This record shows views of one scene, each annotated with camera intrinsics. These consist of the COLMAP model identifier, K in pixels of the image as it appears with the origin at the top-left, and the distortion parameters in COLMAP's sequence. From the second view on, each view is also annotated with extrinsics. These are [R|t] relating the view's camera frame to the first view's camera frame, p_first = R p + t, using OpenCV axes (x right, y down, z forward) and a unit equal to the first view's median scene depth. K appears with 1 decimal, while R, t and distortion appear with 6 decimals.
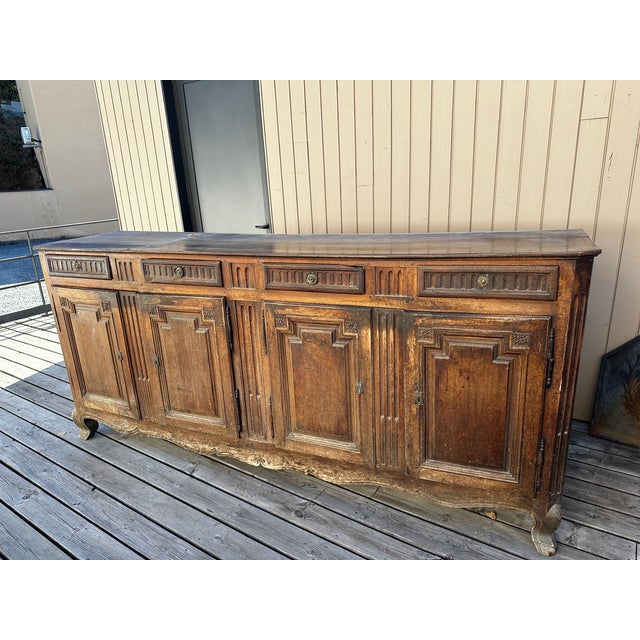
lens RADIAL K [[457.2, 0, 323.2], [0, 457.2, 316.2], [0, 0, 1]] dist [0.063740, -0.095764]
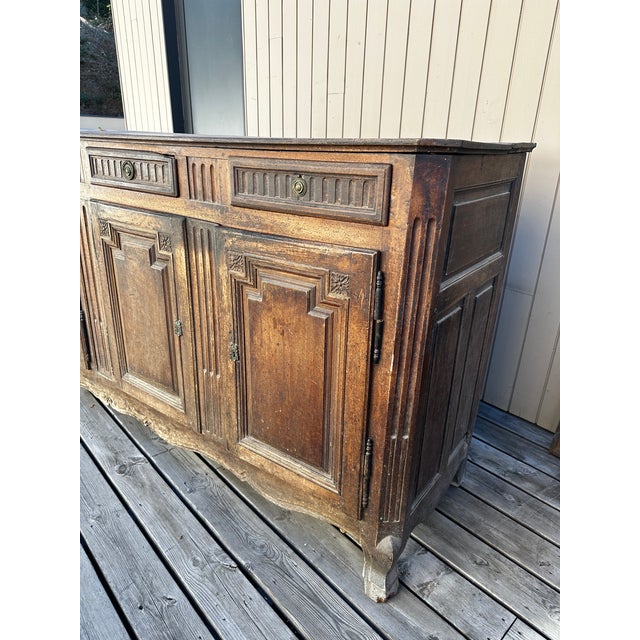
lens RADIAL K [[457.2, 0, 331.9], [0, 457.2, 316.7], [0, 0, 1]] dist [0.063740, -0.095764]
pose [[0.972494, 0.156829, -0.172223, 0.438205], [-0.142107, 0.985301, 0.094798, 0.030214], [0.184559, -0.067716, 0.980486, 0.298245]]
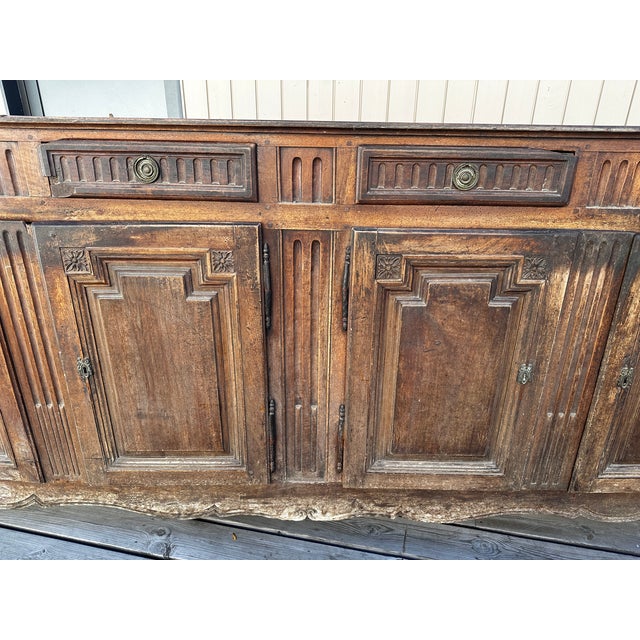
lens RADIAL K [[457.2, 0, 319.7], [0, 457.2, 324.8], [0, 0, 1]] dist [0.063740, -0.095764]
pose [[0.921186, -0.092287, 0.378020, -0.370931], [0.052059, 0.991964, 0.115310, 0.012471], [-0.385624, -0.086542, 0.918588, 0.547808]]
